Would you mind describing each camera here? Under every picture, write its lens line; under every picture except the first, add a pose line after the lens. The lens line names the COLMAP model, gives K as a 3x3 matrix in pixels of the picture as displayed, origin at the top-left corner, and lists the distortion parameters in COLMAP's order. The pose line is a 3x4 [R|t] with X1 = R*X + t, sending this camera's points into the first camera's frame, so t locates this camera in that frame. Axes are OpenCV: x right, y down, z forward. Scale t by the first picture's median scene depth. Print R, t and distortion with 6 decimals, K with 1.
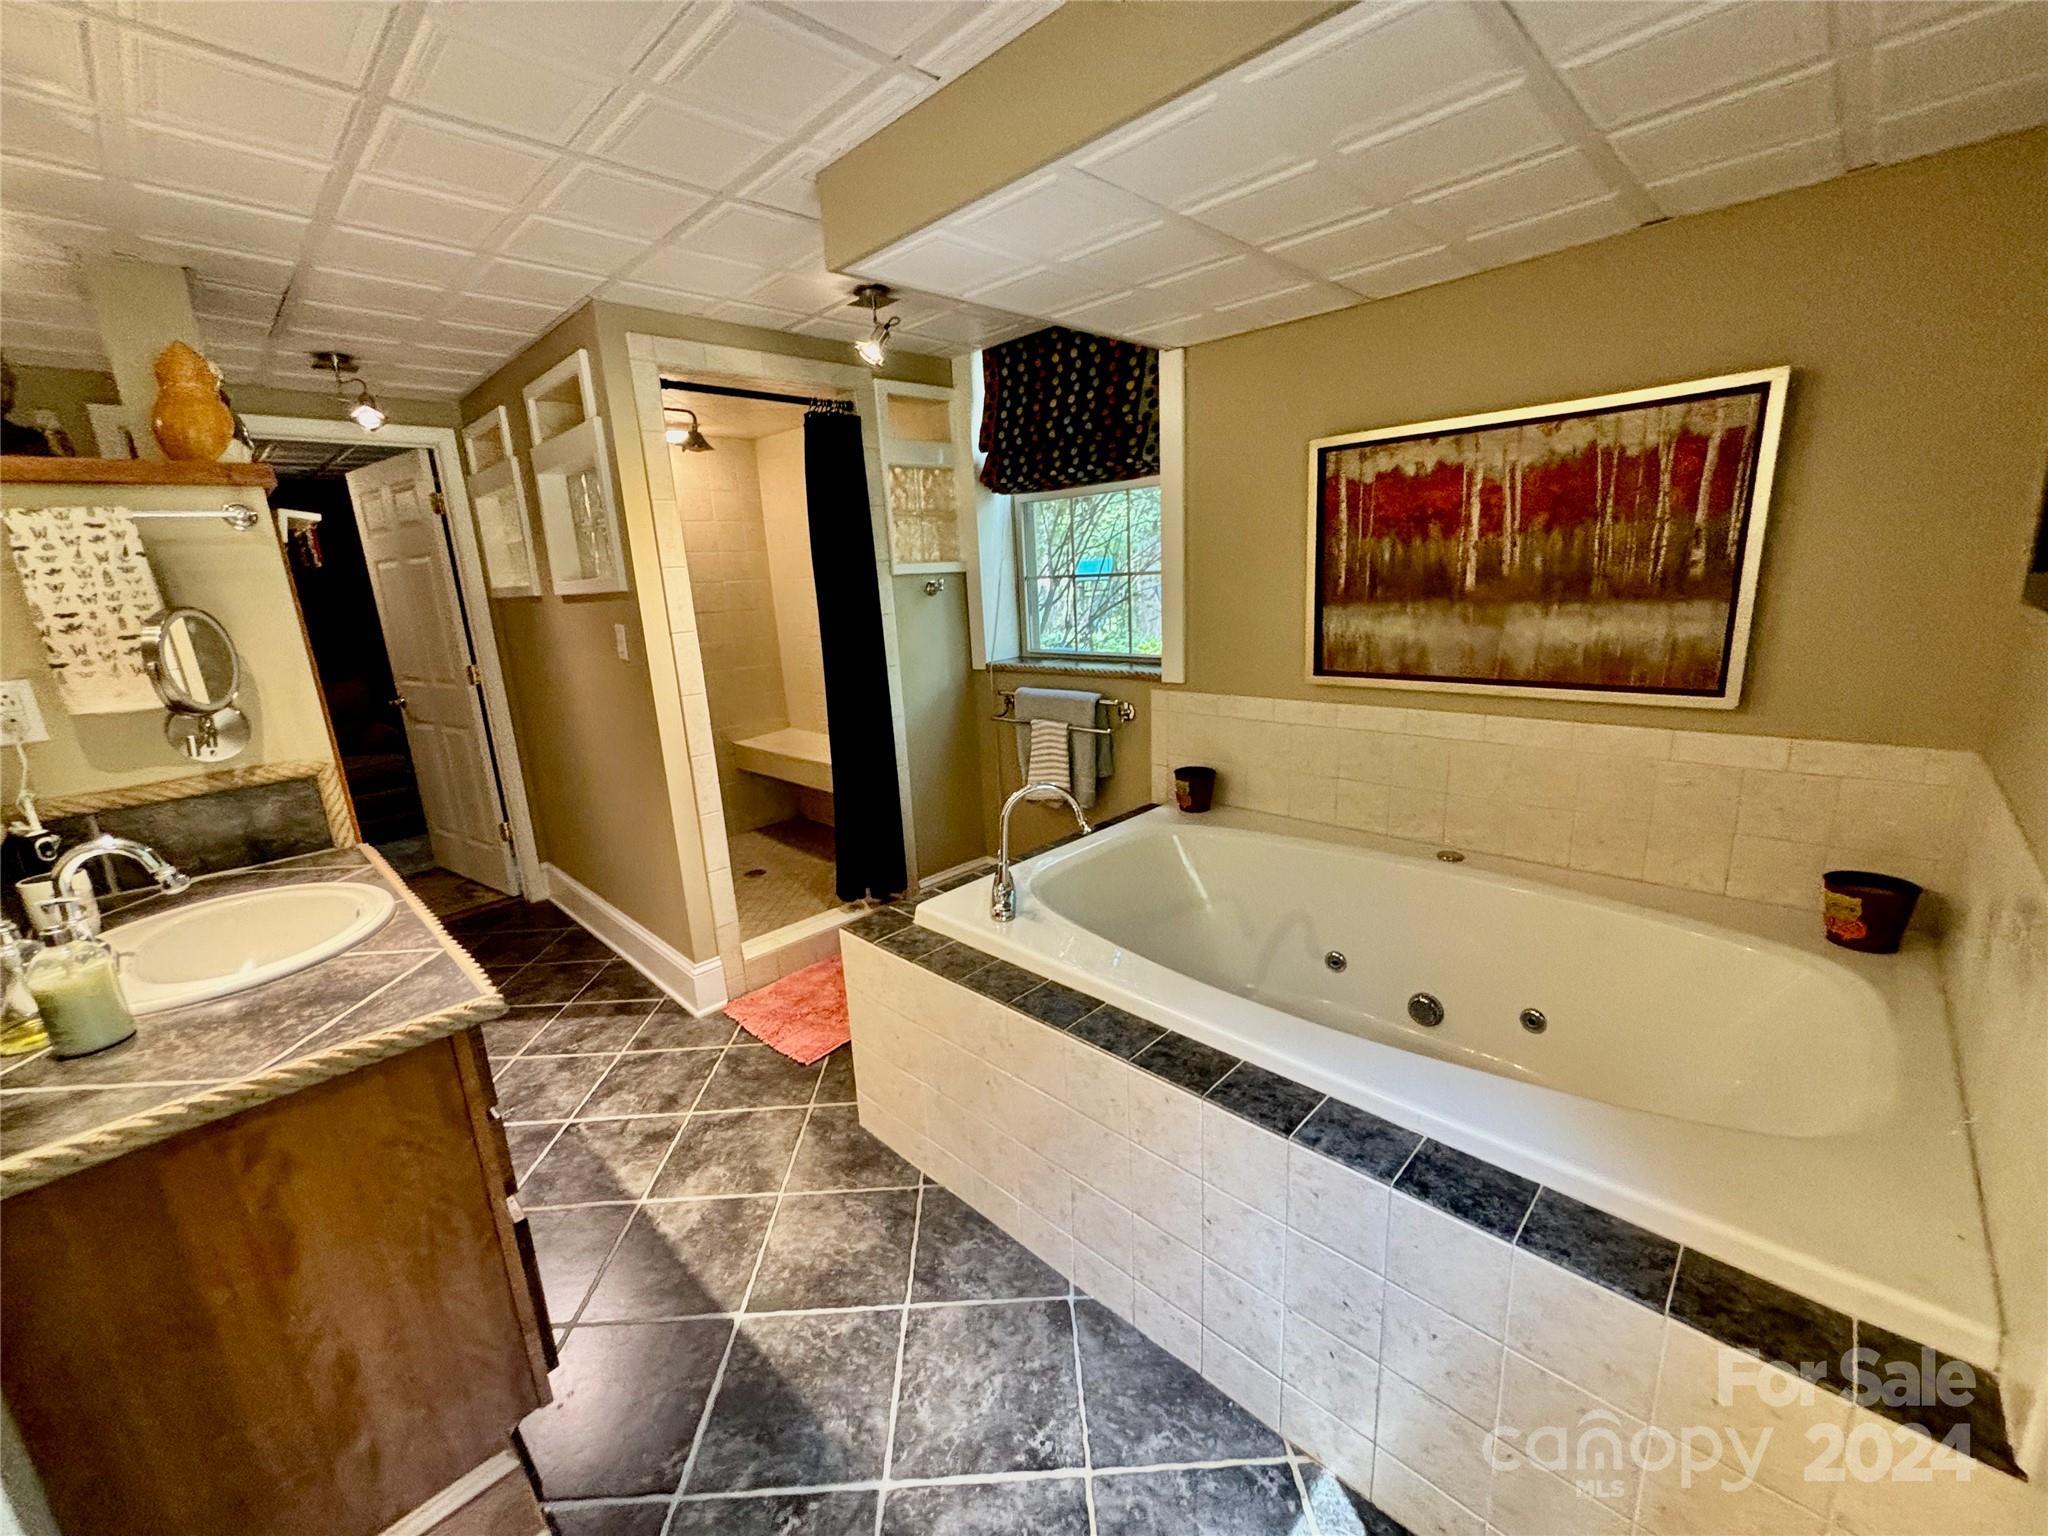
lens RADIAL K [[822.7, 0, 1022.7], [0, 822.7, 764.5], [0, 0, 1]] dist [0.001129, -0.000715]
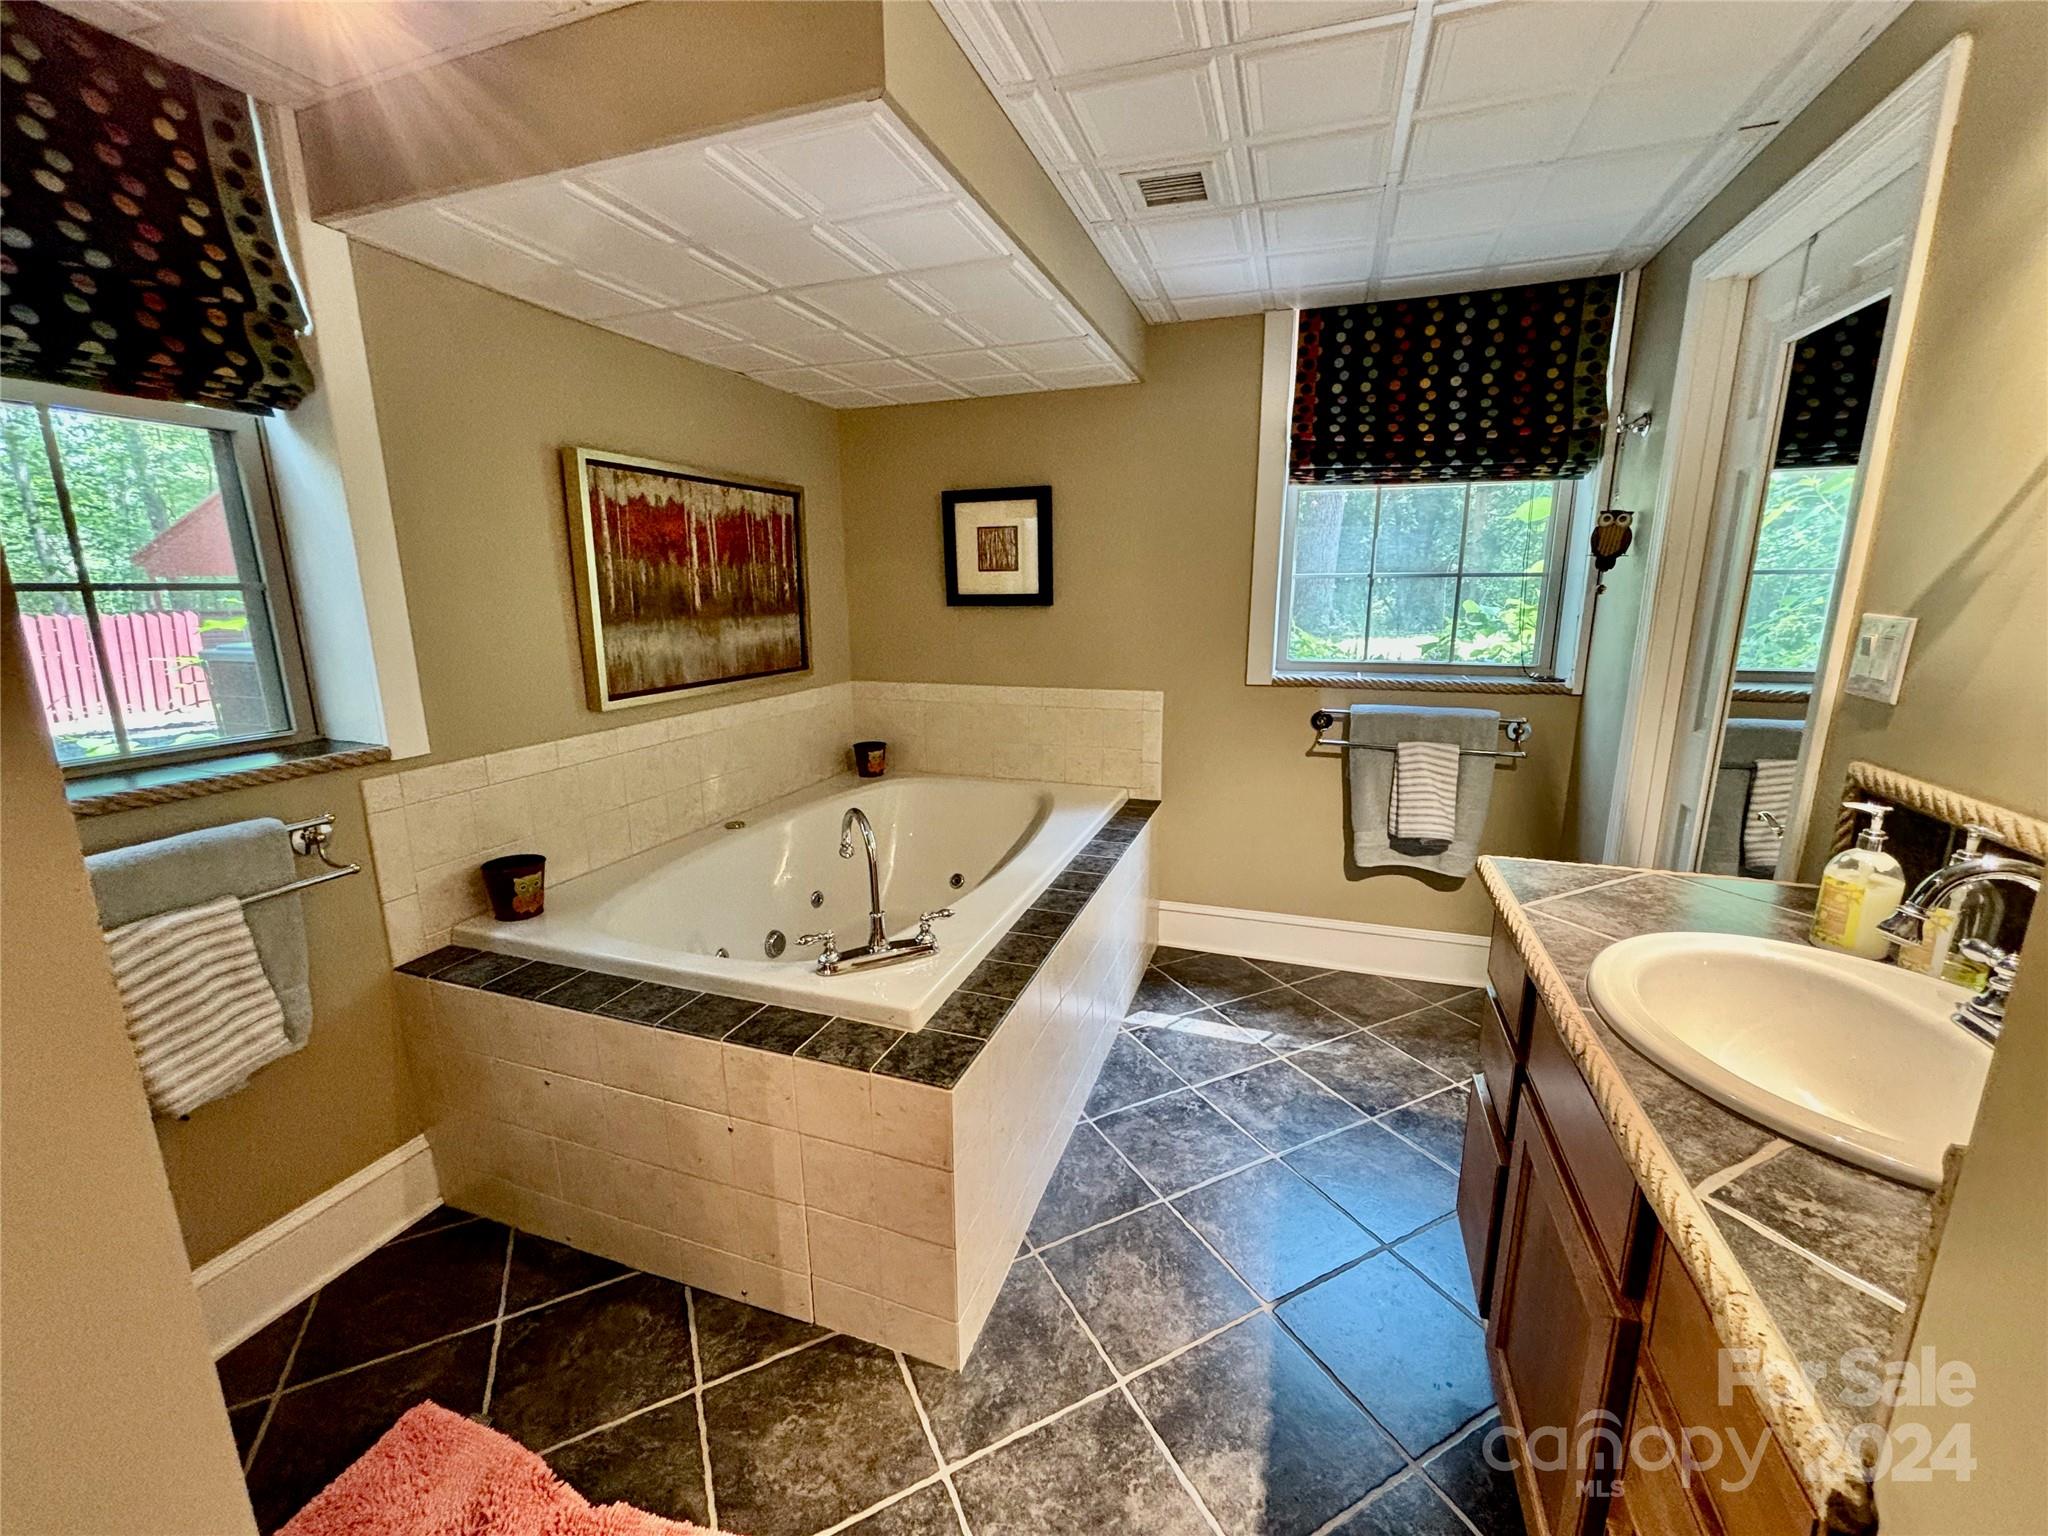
lens RADIAL K [[822.7, 0, 1024.4], [0, 822.7, 766.2], [0, 0, 1]] dist [0.001129, -0.000715]
pose [[-0.415432, -0.140132, 0.898765, -0.812585], [0.242966, 0.935068, 0.258098, -0.197428], [-0.876575, 0.325592, -0.354410, 1.119719]]
